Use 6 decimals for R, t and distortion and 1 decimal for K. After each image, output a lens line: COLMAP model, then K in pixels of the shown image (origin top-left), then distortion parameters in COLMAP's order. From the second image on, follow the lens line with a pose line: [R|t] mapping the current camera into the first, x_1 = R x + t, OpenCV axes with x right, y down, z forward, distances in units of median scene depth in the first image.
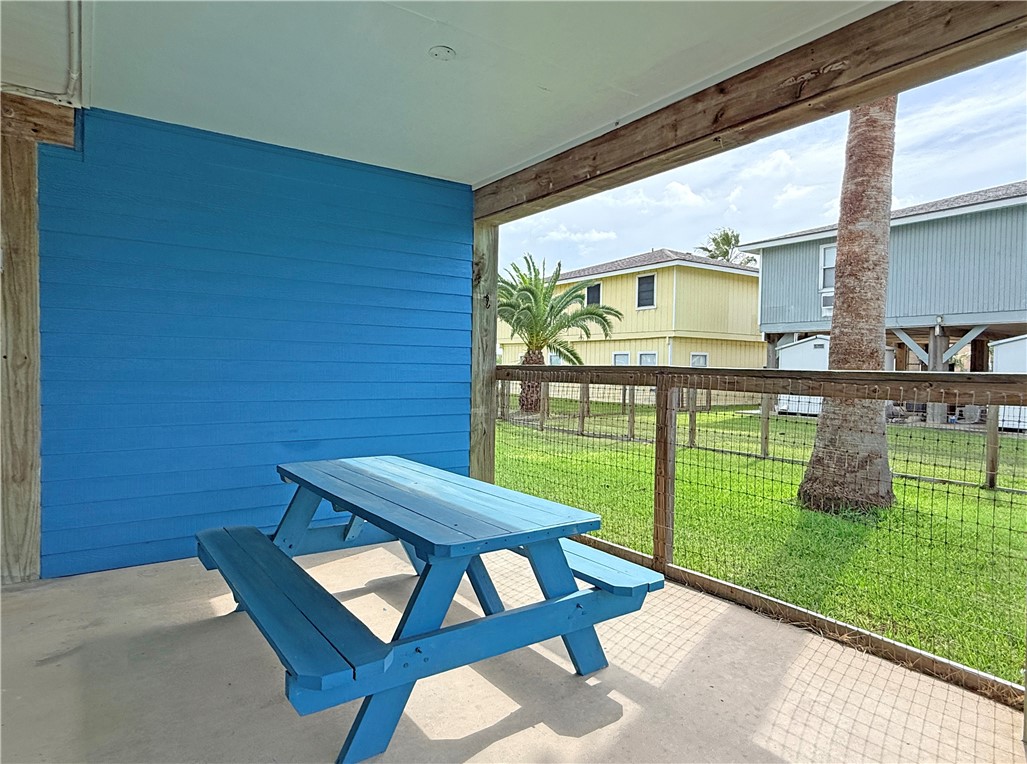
lens RADIAL K [[613.2, 0, 513.5], [0, 613.2, 382.0], [0, 0, 1]] dist [0.023545, -0.000145]
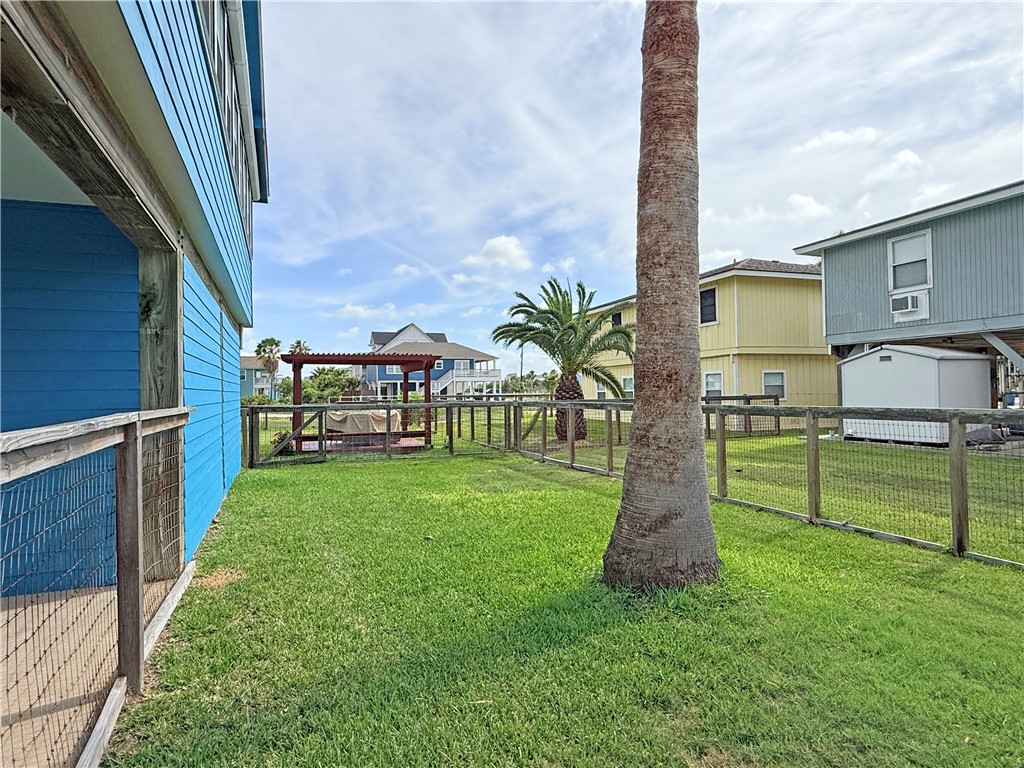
lens RADIAL K [[593.0, 0, 512.0], [0, 593.0, 384.0], [0, 0, 1]] dist [0.009817, 0.000177]
pose [[0.967717, -0.035807, -0.249481, 0.186791], [0.026701, 0.998851, -0.039790, -0.004211], [0.250619, 0.031844, 0.967562, 0.084120]]
